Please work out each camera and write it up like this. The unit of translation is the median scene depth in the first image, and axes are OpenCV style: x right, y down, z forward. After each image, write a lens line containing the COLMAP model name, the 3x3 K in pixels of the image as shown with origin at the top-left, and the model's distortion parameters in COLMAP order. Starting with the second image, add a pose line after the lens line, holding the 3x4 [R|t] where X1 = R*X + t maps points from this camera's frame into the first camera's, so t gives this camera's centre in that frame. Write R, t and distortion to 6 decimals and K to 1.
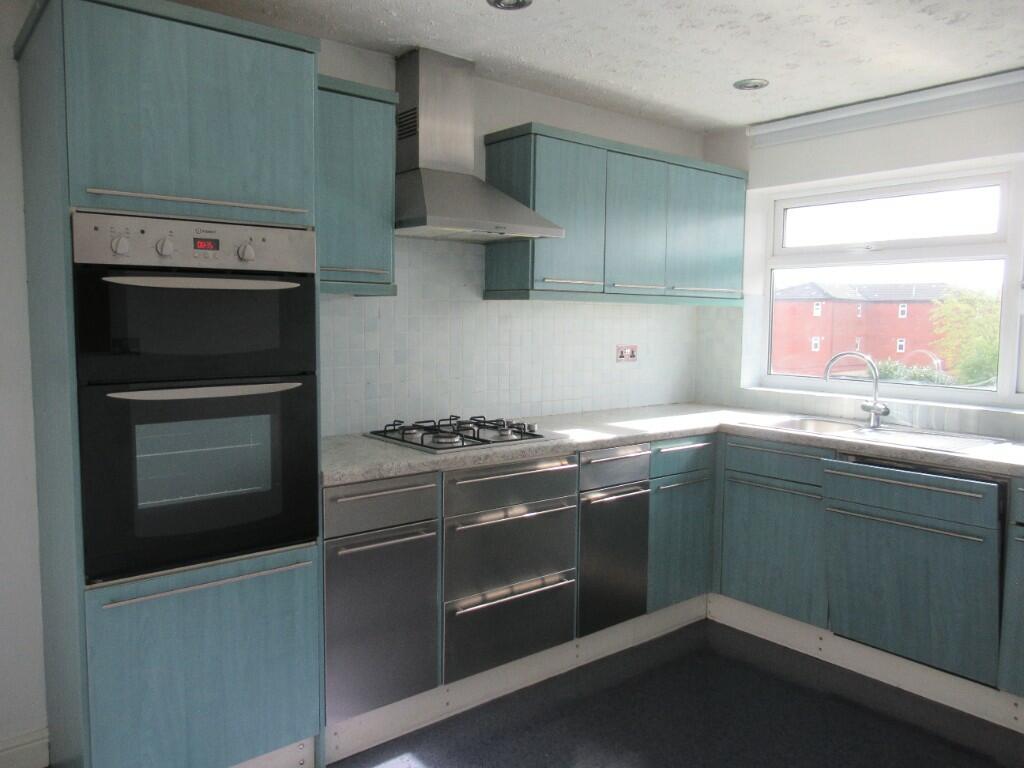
lens RADIAL K [[761.1, 0, 511.7], [0, 761.1, 379.1], [0, 0, 1]] dist [-0.006629, -0.000778]
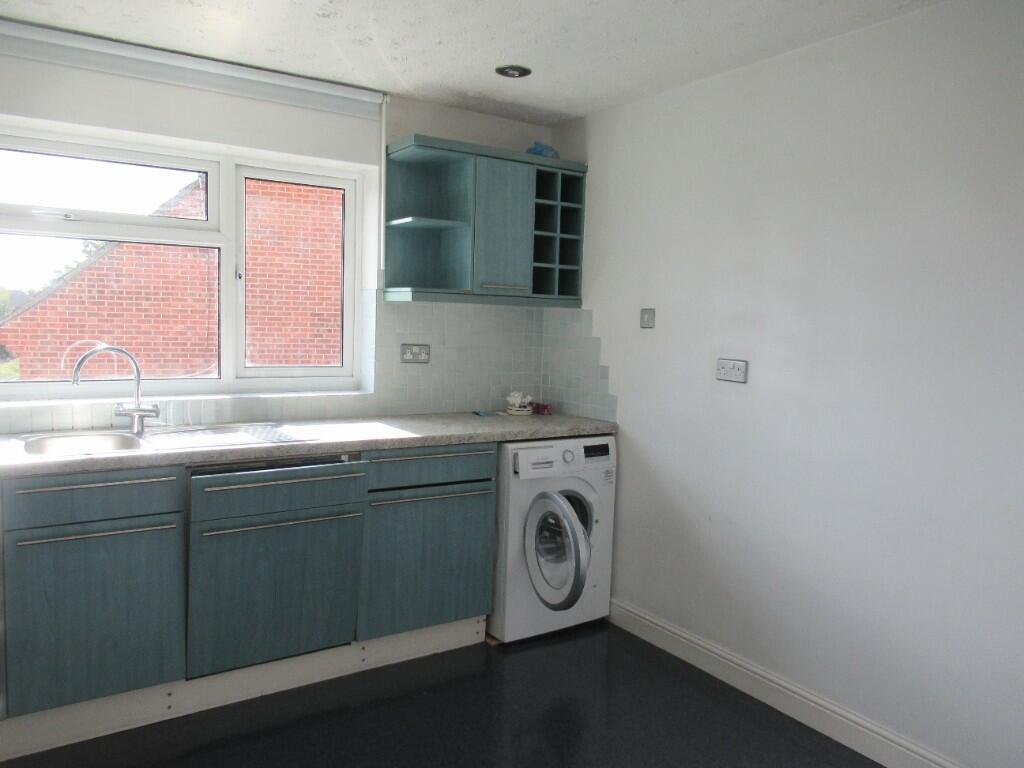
lens RADIAL K [[761.1, 0, 511.7], [0, 761.1, 379.1], [0, 0, 1]] dist [-0.006629, -0.000778]
pose [[0.104123, -0.084959, 0.990929, -0.329194], [0.056849, 0.995224, 0.079354, -0.042340], [-0.992938, 0.048071, 0.108456, 0.504593]]
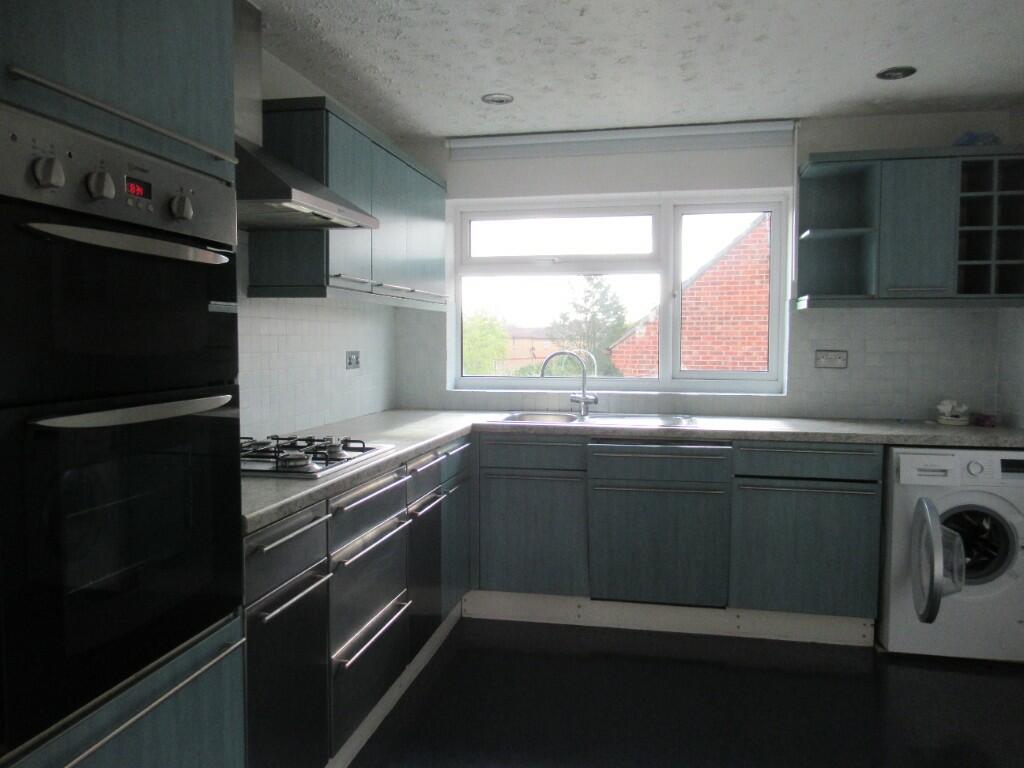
lens RADIAL K [[761.1, 0, 511.7], [0, 761.1, 379.1], [0, 0, 1]] dist [-0.006629, -0.000778]
pose [[0.776250, -0.044659, 0.628842, -0.342893], [0.059734, 0.998210, -0.002846, 0.005253], [-0.627589, 0.039772, 0.777528, 0.174239]]
